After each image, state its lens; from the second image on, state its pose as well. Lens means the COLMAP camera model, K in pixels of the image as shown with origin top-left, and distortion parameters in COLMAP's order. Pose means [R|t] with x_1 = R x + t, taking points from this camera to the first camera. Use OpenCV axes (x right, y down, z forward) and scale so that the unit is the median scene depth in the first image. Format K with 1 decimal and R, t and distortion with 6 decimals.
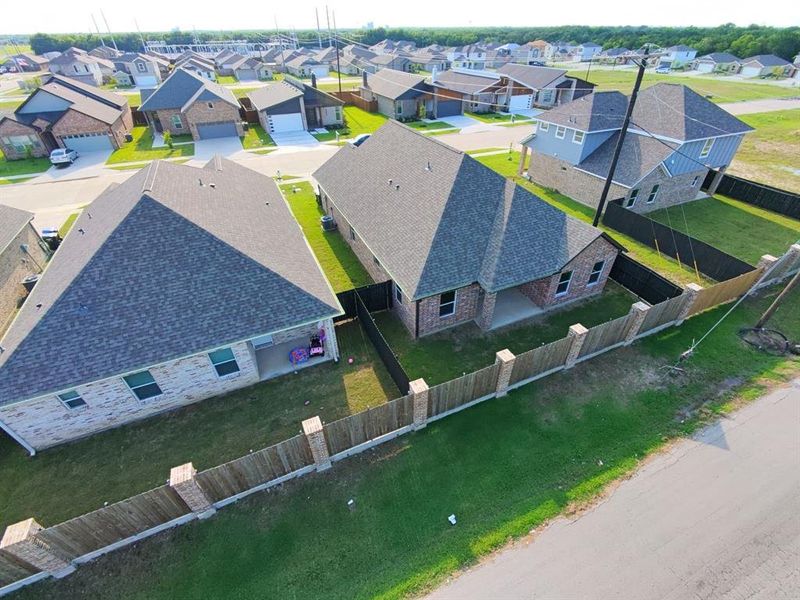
lens RADIAL K [[362.2, 0, 403.0], [0, 362.2, 303.5], [0, 0, 1]] dist [-0.002619, -0.003384]
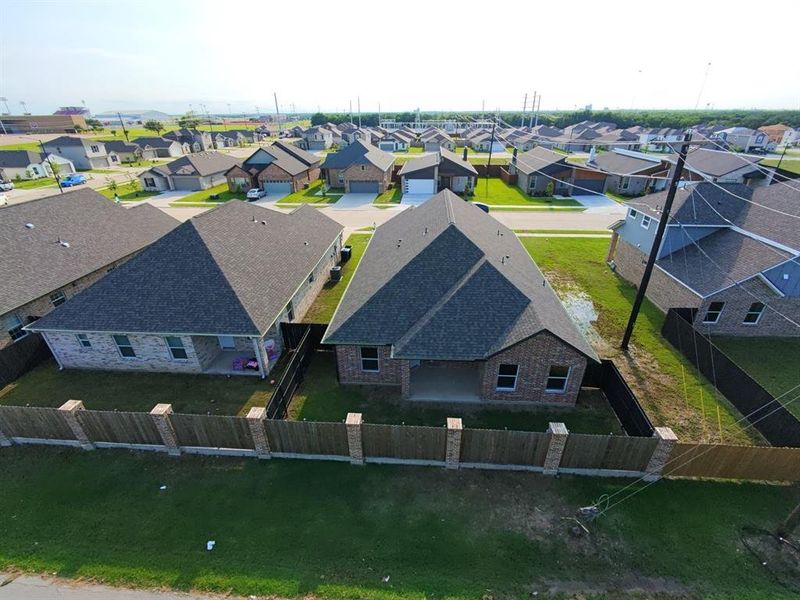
lens RADIAL K [[362.2, 0, 404.0], [0, 362.2, 302.5], [0, 0, 1]] dist [-0.002619, -0.003384]
pose [[0.882302, 0.218873, -0.416699, 0.231625], [-0.283778, 0.953668, -0.099940, -0.029662], [0.375518, 0.206427, 0.903534, 0.035147]]
